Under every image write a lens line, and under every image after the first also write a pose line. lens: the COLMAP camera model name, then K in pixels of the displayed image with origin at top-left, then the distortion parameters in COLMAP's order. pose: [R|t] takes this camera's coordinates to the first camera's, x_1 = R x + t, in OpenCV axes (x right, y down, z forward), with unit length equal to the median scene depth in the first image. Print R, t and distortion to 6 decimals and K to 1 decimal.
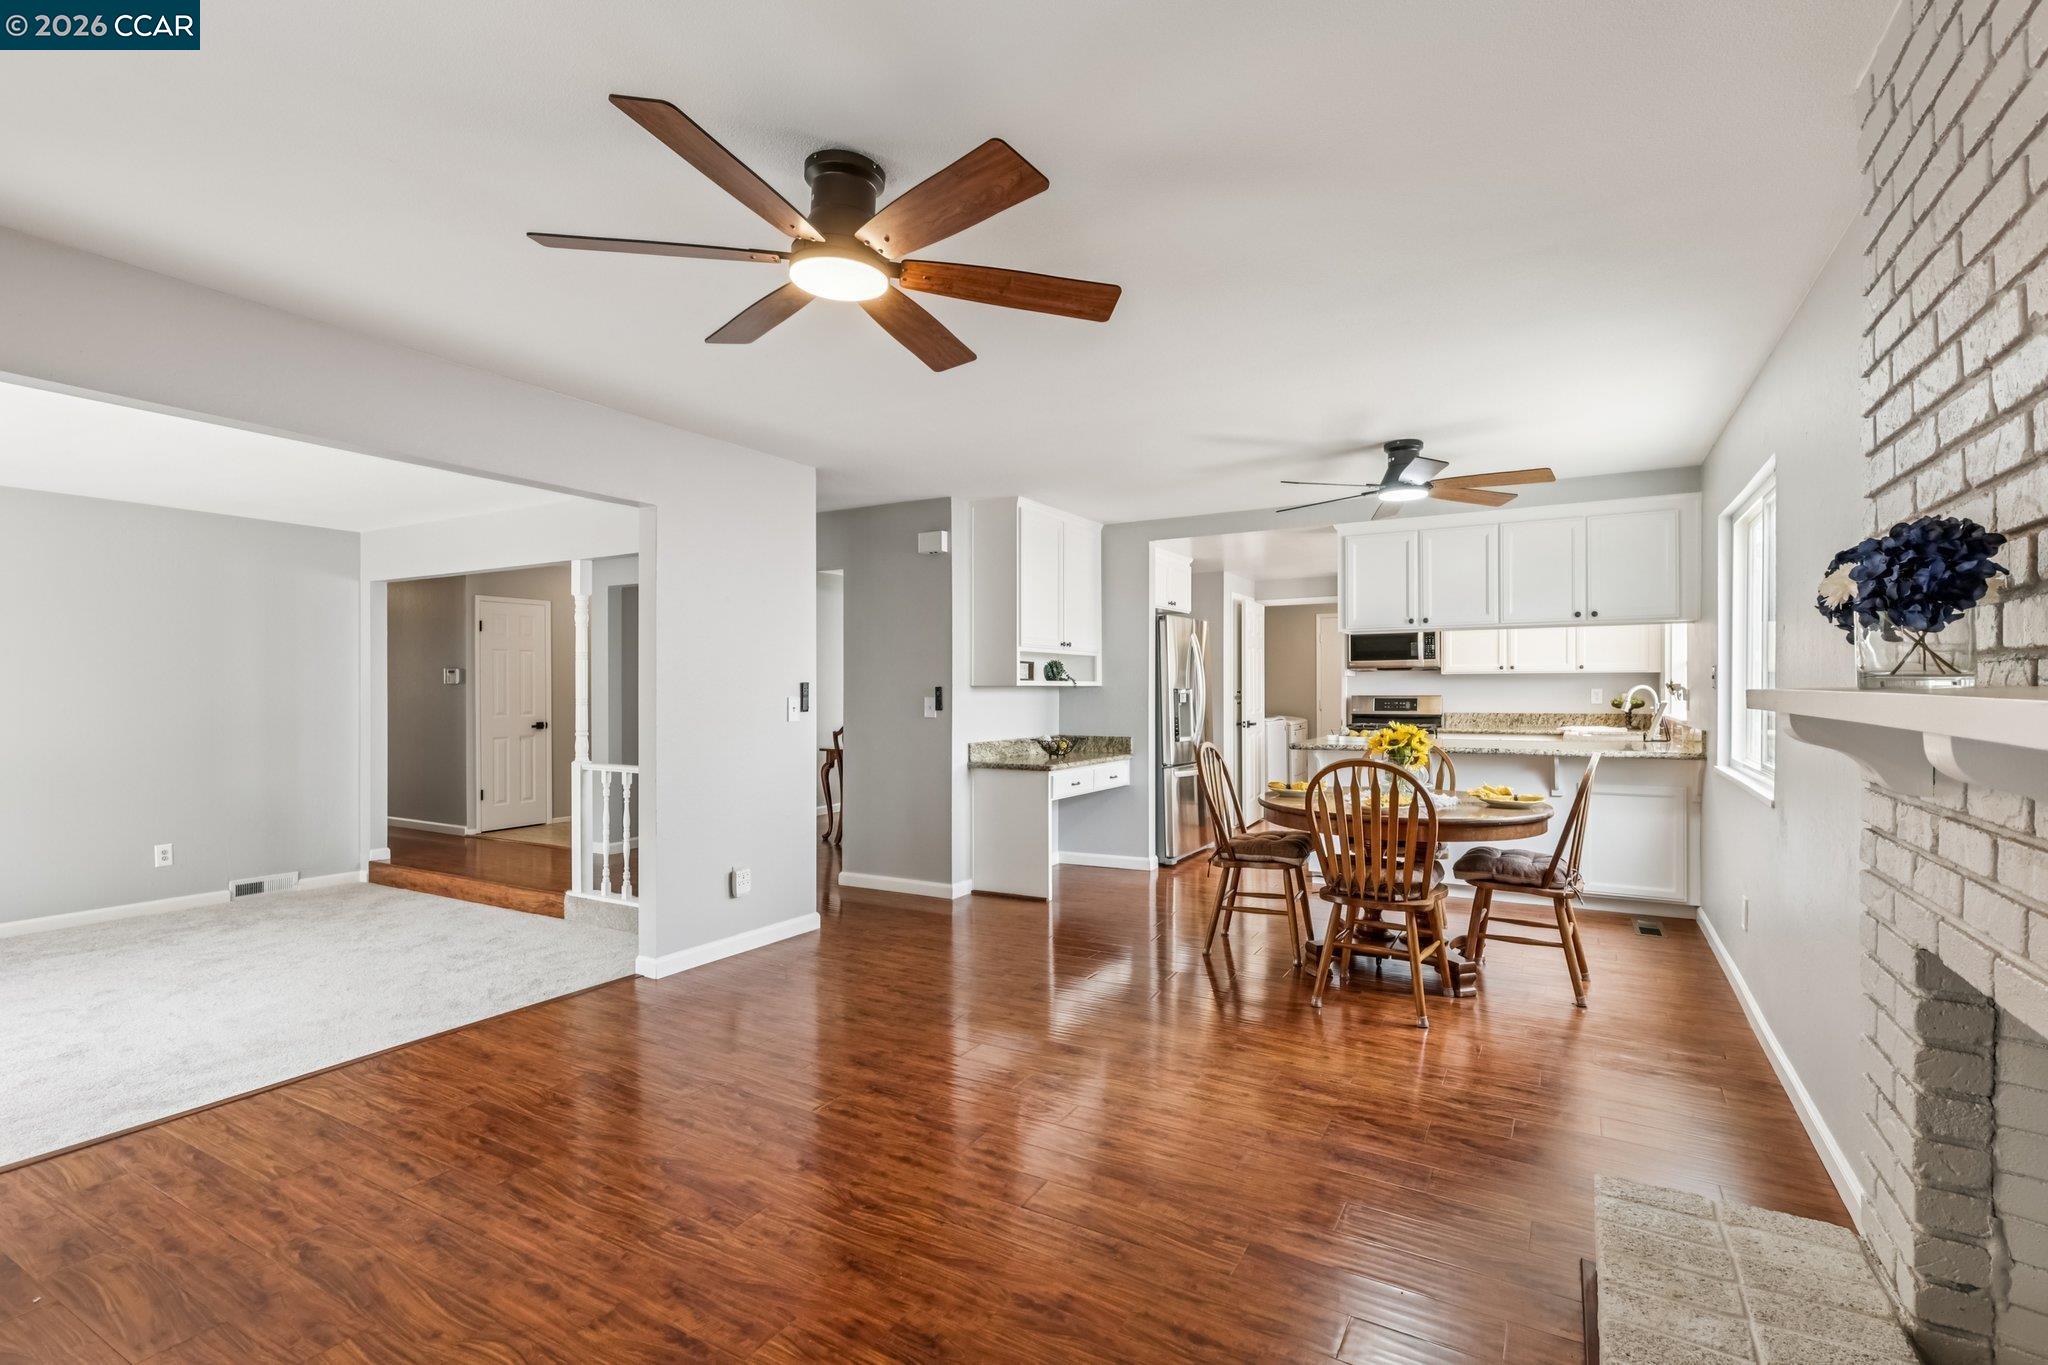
lens RADIAL K [[948.7, 0, 1032.9], [0, 948.7, 690.7], [0, 0, 1]] dist [-0.000813, 0.001441]
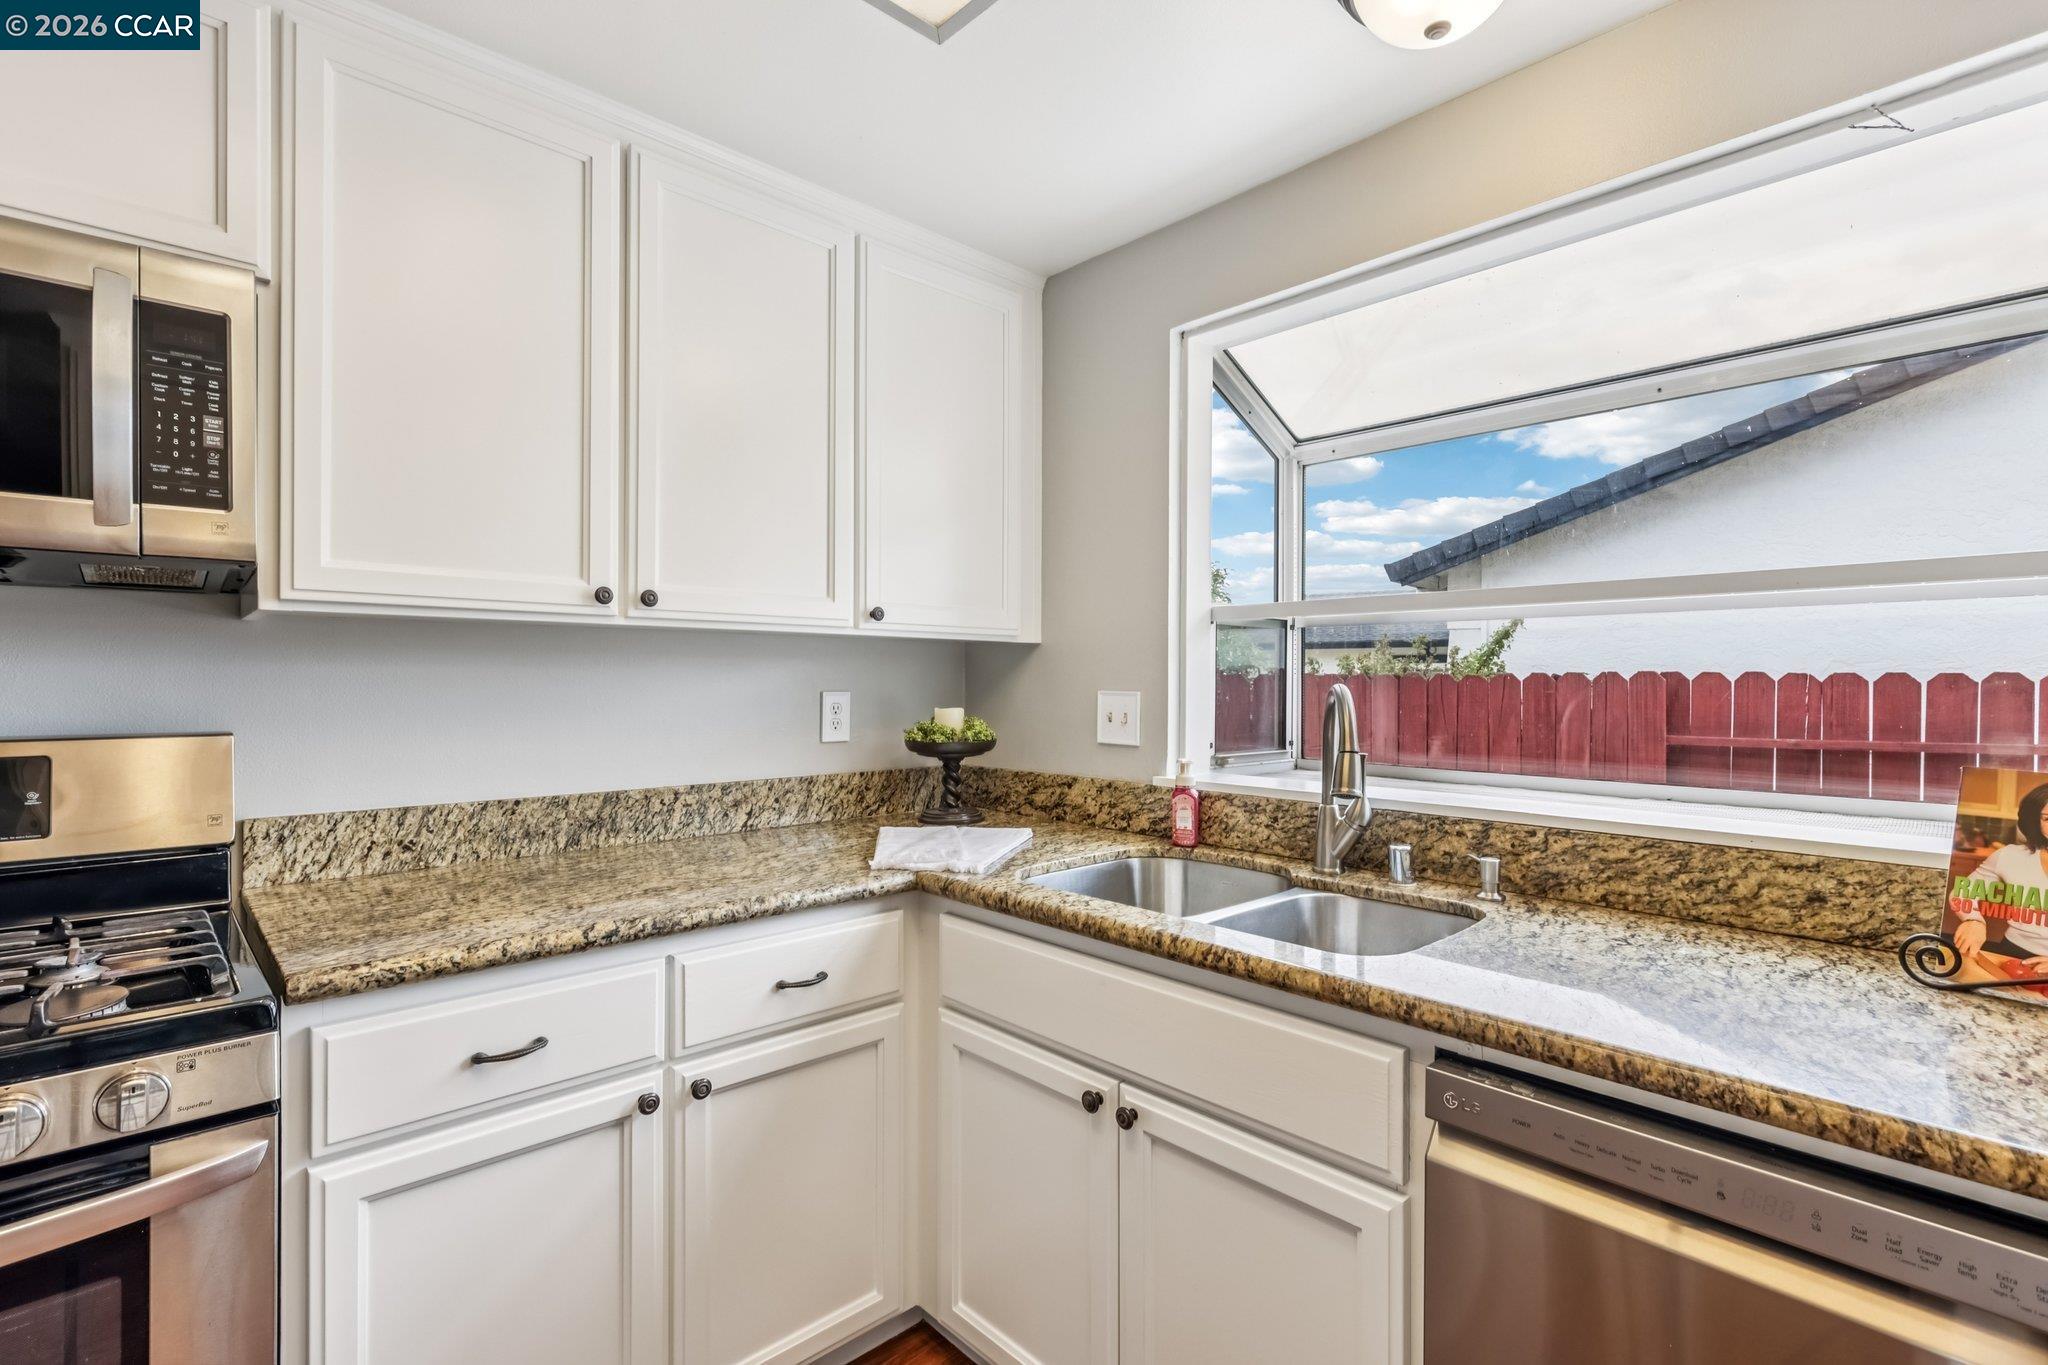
lens RADIAL K [[948.7, 0, 1023.6], [0, 948.7, 678.6], [0, 0, 1]] dist [-0.000813, 0.001441]
pose [[0.292639, 0.006905, 0.956198, 0.419407], [-0.001053, 0.999976, -0.006898, -0.005674], [-0.956222, 0.001012, 0.292640, 1.112099]]
